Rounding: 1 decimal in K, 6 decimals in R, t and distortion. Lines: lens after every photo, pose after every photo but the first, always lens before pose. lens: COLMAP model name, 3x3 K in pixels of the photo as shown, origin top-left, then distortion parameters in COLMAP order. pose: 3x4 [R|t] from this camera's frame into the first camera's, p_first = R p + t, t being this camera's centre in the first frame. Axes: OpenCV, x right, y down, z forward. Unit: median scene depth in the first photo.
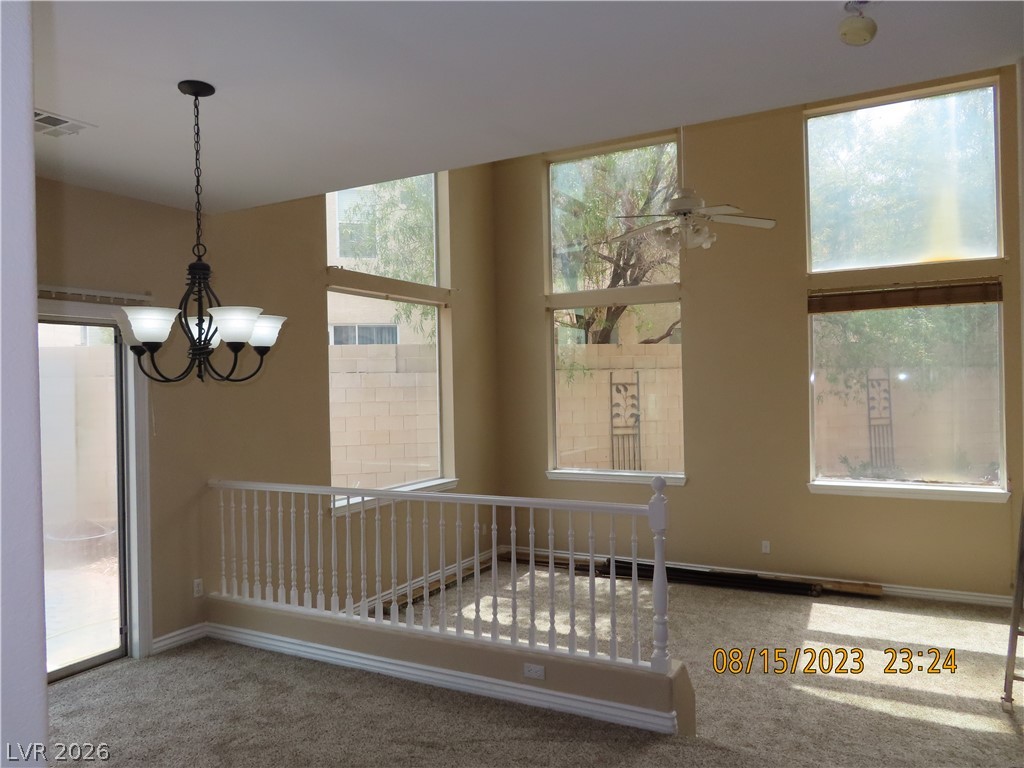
lens RADIAL K [[721.9, 0, 517.4], [0, 721.9, 385.1], [0, 0, 1]] dist [-0.004171, 0.001608]
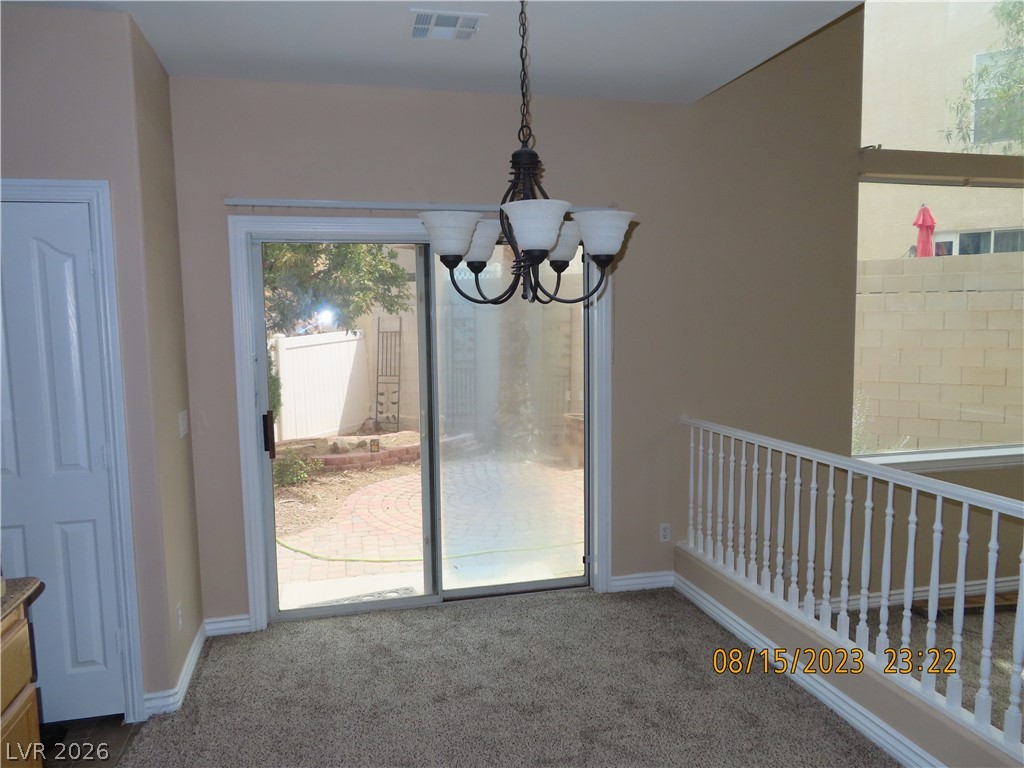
lens RADIAL K [[721.9, 0, 539.8], [0, 721.9, 381.4], [0, 0, 1]] dist [-0.004171, 0.001608]
pose [[0.674118, 0.077113, -0.734587, 0.079636], [-0.001780, 0.994702, 0.102785, -0.000255], [0.738622, -0.067982, 0.670684, 0.226715]]
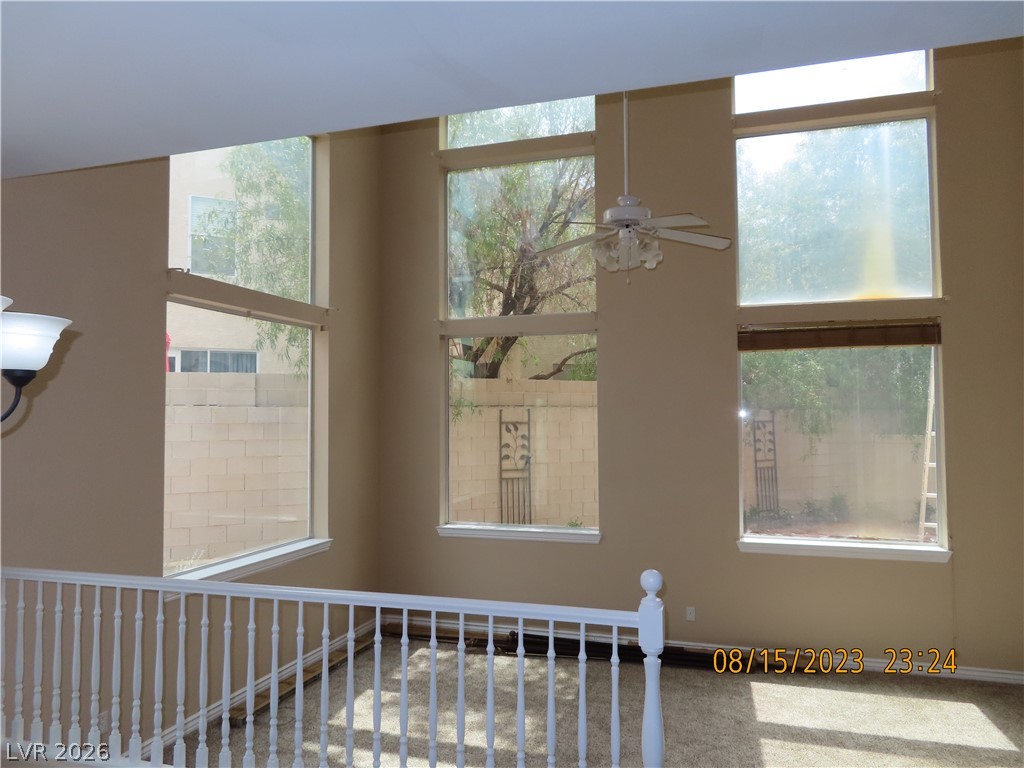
lens RADIAL K [[721.9, 0, 511.6], [0, 721.9, 388.8], [0, 0, 1]] dist [-0.004171, 0.001608]
pose [[0.983931, 0.022504, 0.177123, -0.034832], [-0.015151, 0.998971, -0.042754, -0.009538], [-0.177903, 0.039384, 0.983260, 0.172704]]
